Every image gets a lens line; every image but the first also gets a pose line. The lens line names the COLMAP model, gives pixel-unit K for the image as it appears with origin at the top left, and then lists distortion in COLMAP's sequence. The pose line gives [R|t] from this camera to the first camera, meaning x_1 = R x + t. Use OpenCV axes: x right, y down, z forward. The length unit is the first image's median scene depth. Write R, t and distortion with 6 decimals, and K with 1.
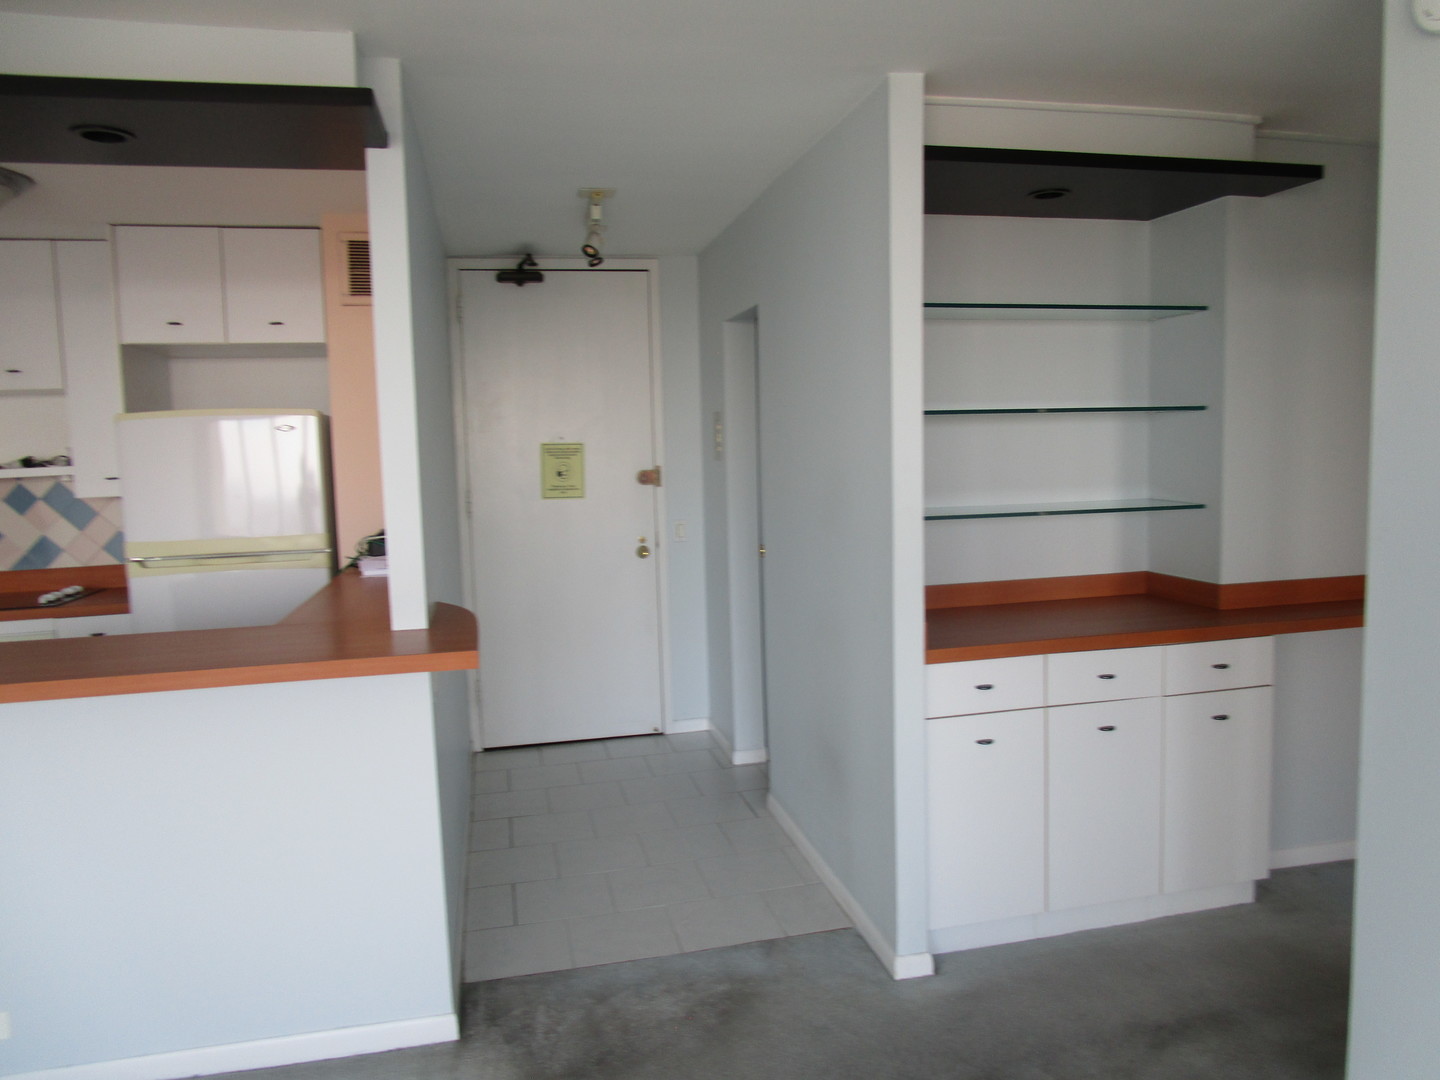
lens RADIAL K [[1021.2, 0, 720.0], [0, 1021.2, 540.0], [0, 0, 1]] dist [-0.037341, 0.006007]
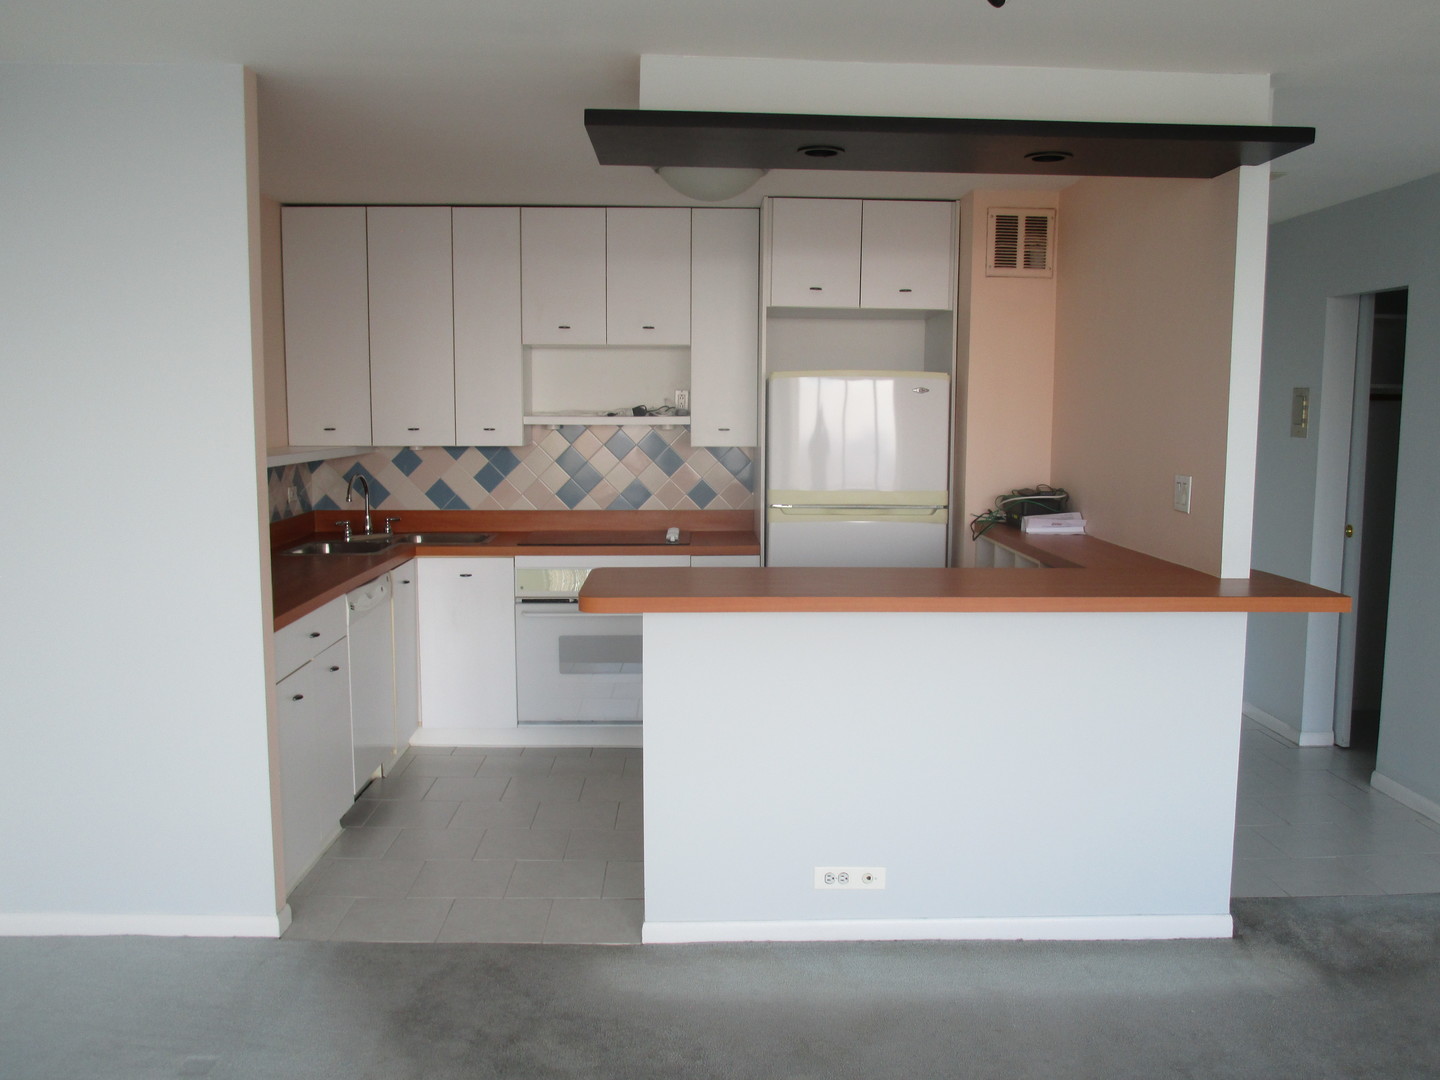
lens RADIAL K [[1205.9, 0, 720.0], [0, 1205.9, 540.0], [0, 0, 1]] dist [-0.017077, -0.007176]
pose [[0.981205, 0.057918, -0.184072, -0.351449], [-0.054180, 0.998211, 0.025278, 0.023305], [0.185206, -0.014830, 0.982588, -0.257151]]
